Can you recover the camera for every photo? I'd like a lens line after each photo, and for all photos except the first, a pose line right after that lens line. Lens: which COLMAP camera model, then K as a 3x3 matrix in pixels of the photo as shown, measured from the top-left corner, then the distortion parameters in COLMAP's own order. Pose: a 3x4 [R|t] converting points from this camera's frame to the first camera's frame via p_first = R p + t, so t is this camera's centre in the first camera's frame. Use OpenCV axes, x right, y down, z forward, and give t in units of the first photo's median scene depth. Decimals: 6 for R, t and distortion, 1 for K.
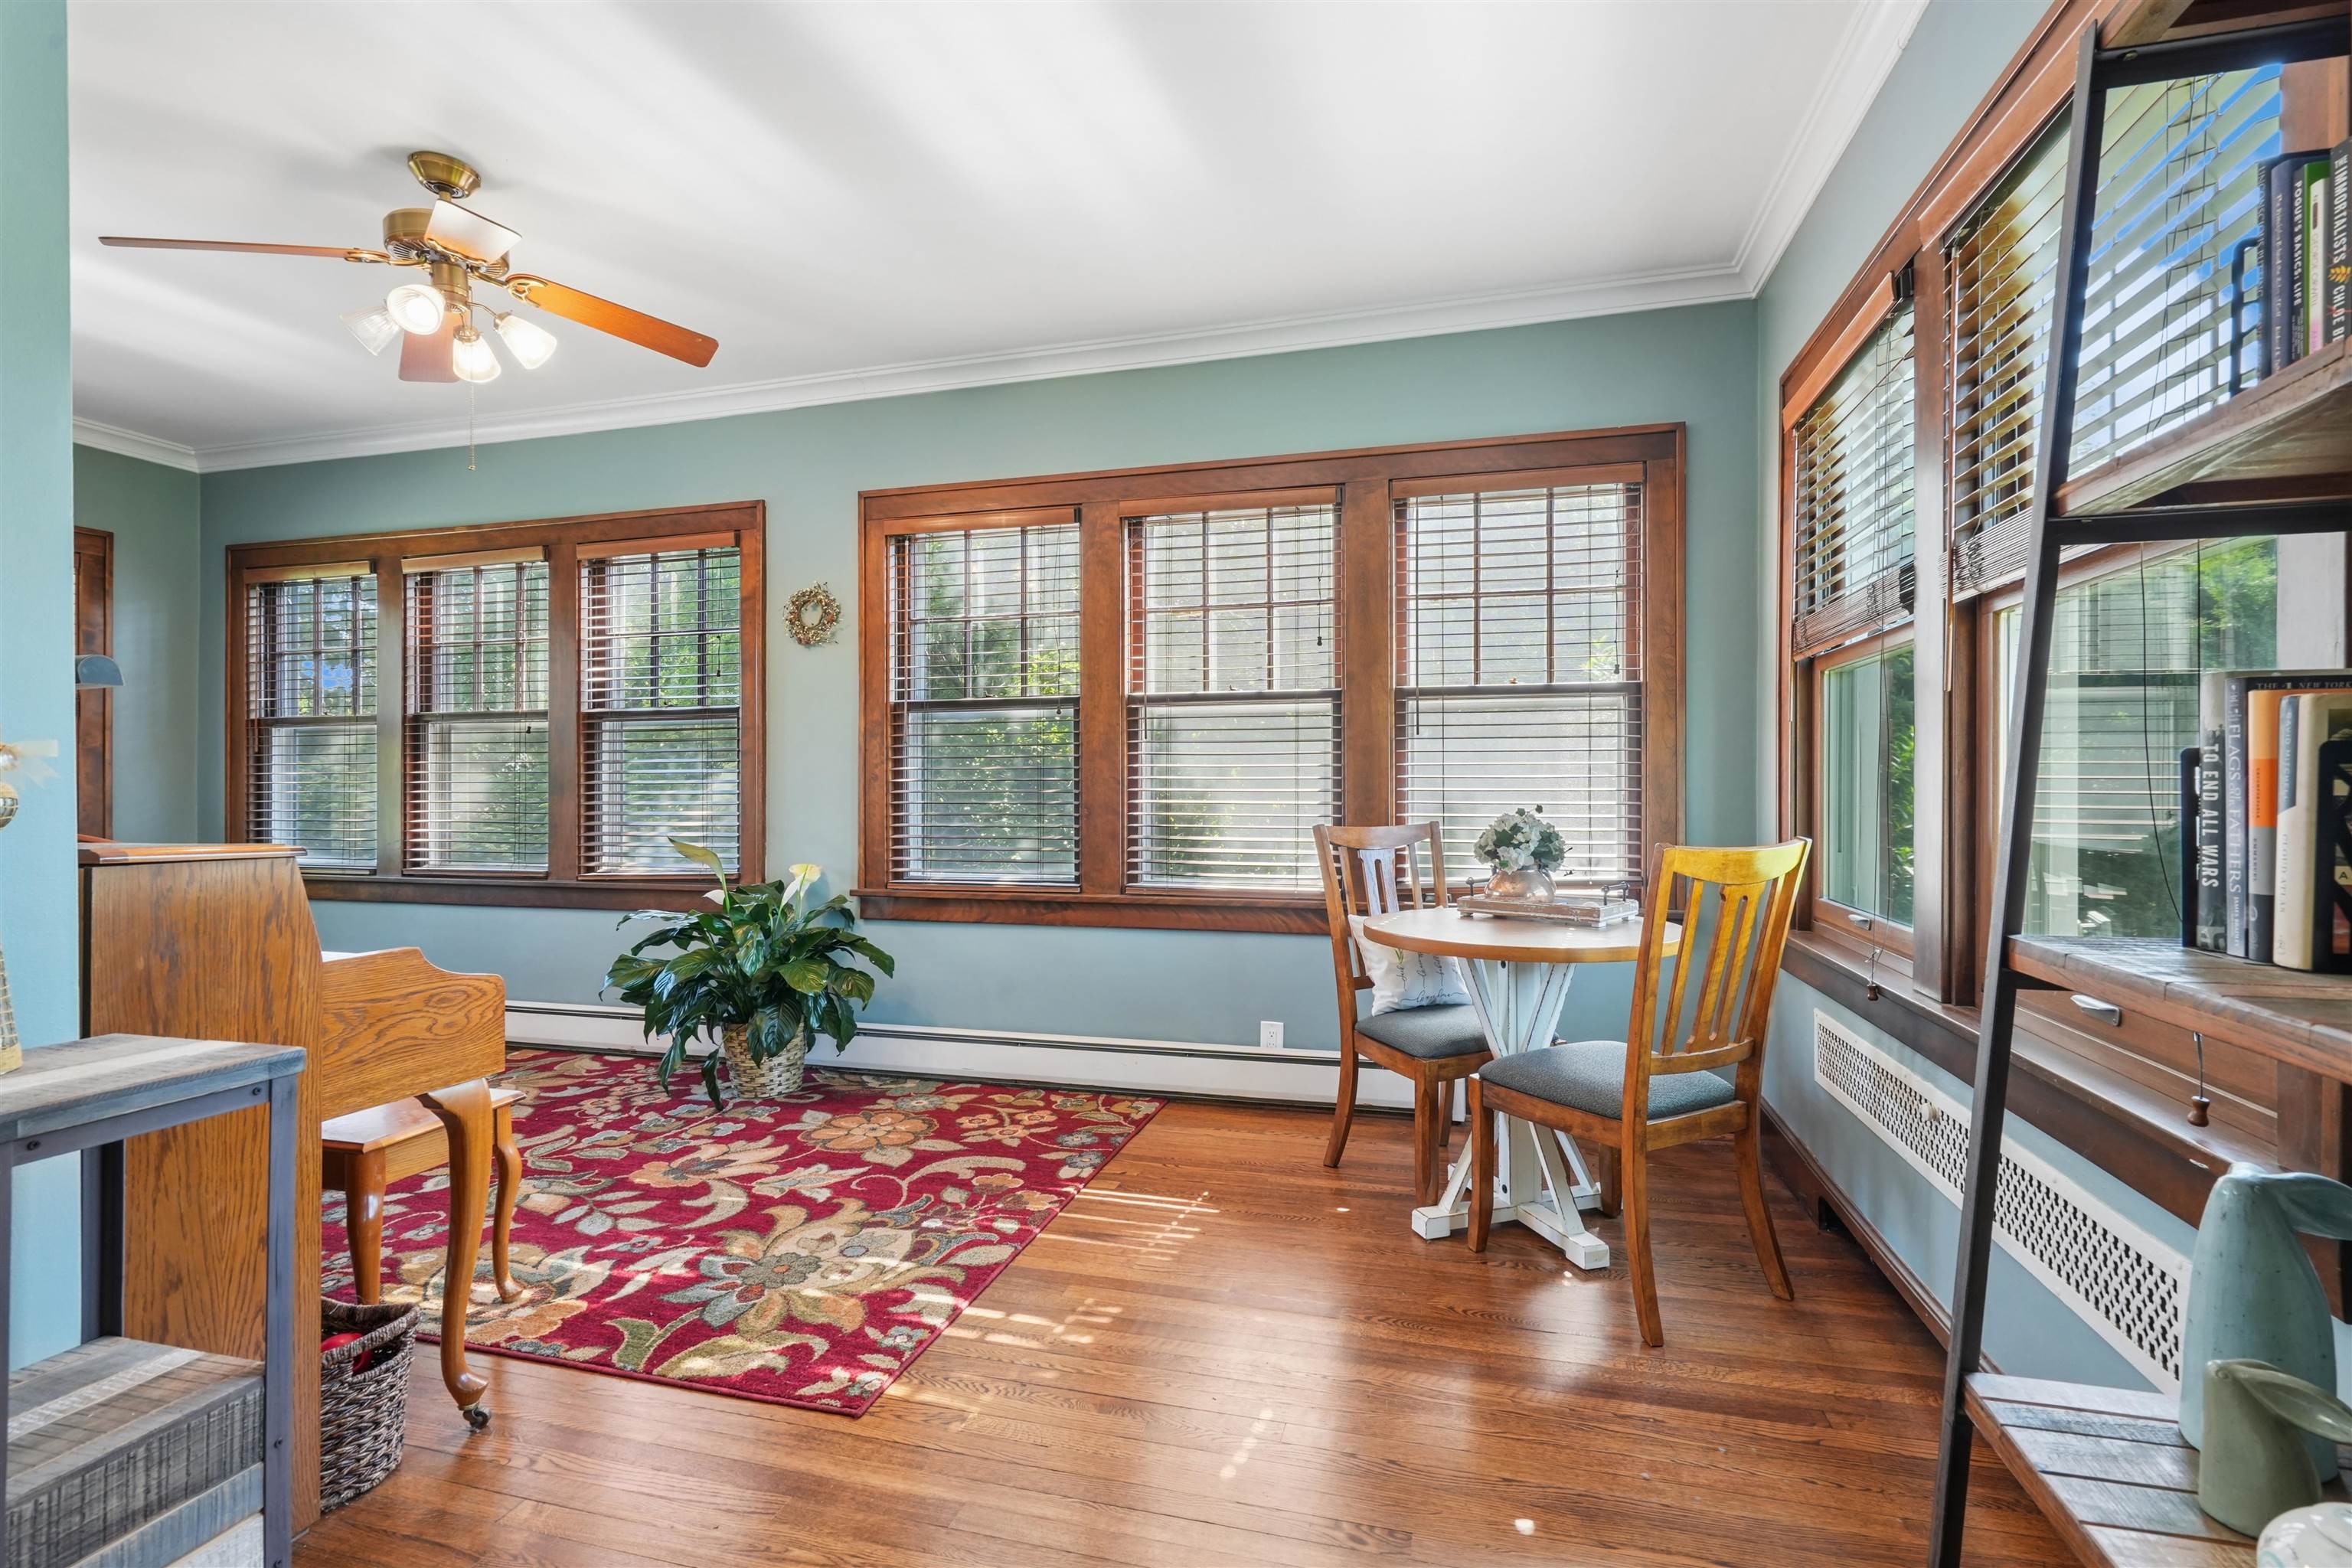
lens RADIAL K [[1084.9, 0, 1164.9], [0, 1084.9, 796.3], [0, 0, 1]] dist [-0.000290, -0.000154]
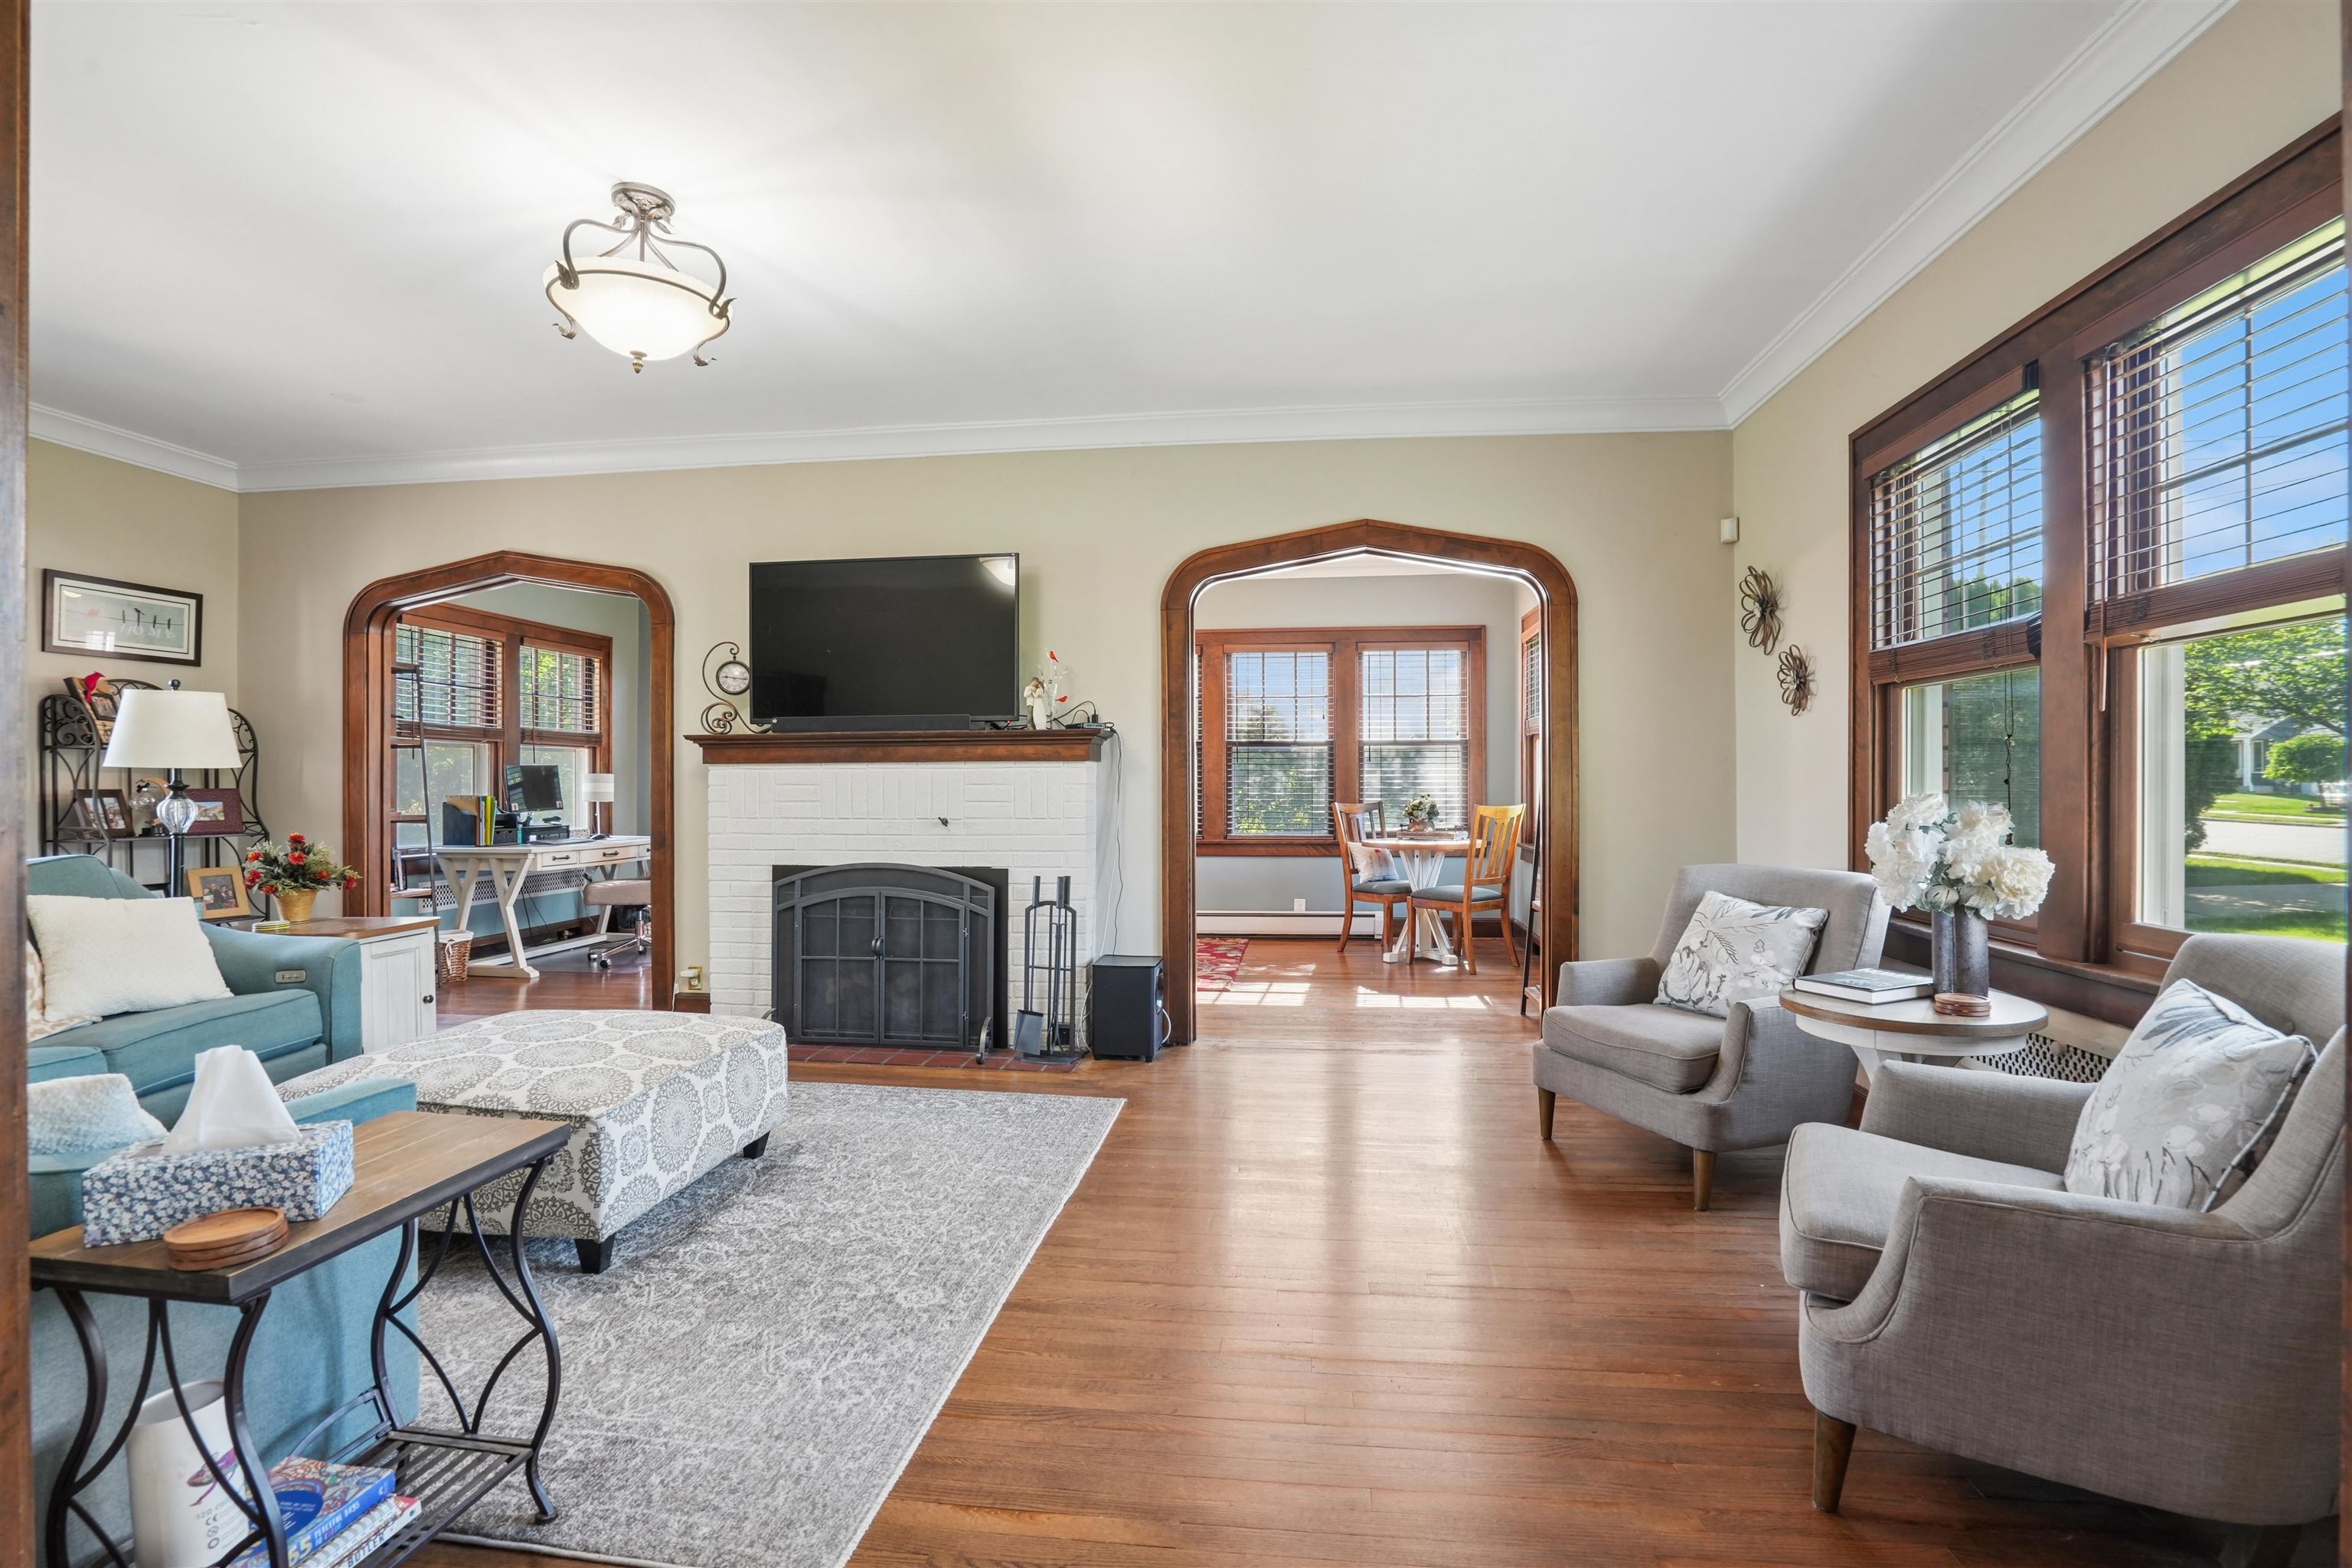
lens RADIAL K [[1084.9, 0, 1182.5], [0, 1084.9, 775.4], [0, 0, 1]] dist [-0.000290, -0.000154]
pose [[0.987142, 0.000138, 0.159848, -0.556006], [0.000099, 0.999999, -0.001478, -0.029847], [-0.159848, 0.001475, 0.987141, -1.243696]]
